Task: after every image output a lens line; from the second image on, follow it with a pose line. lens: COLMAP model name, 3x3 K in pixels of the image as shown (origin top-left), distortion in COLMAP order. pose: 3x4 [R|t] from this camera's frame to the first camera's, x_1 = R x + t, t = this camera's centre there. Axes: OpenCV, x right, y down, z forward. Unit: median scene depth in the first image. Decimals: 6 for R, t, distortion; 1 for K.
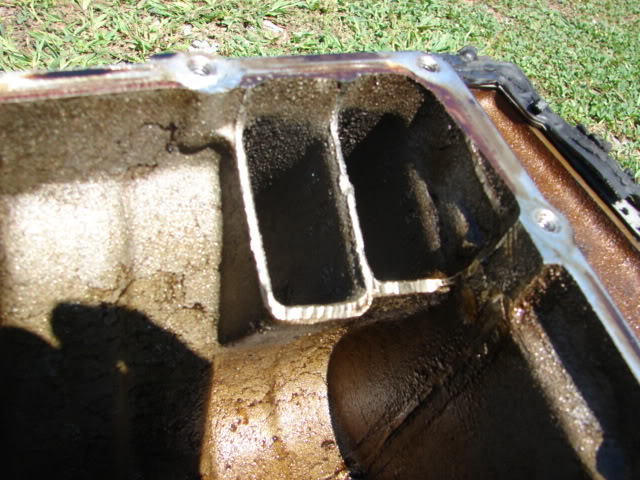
lens RADIAL K [[720.8, 0, 318.8], [0, 720.8, 241.9], [0, 0, 1]] dist [-0.103159, 0.000000]
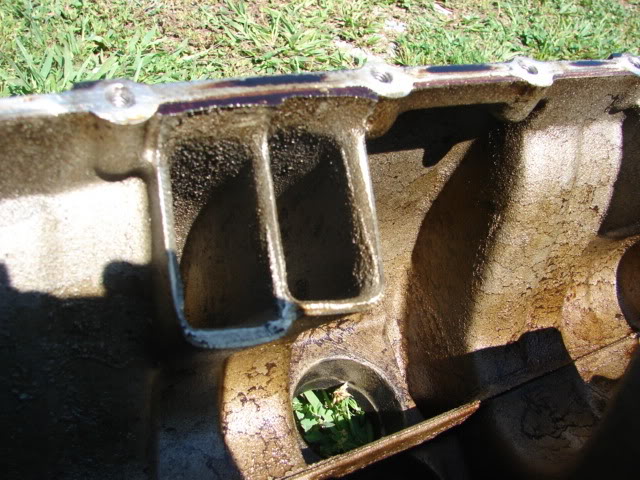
lens RADIAL K [[720.8, 0, 320.9], [0, 720.8, 239.5], [0, 0, 1]] dist [-0.103159, 0.000000]
pose [[0.997767, 0.039385, -0.053947, -0.532486], [-0.037348, 0.998570, 0.038251, 0.092948], [0.055376, -0.036151, 0.997811, -0.486345]]
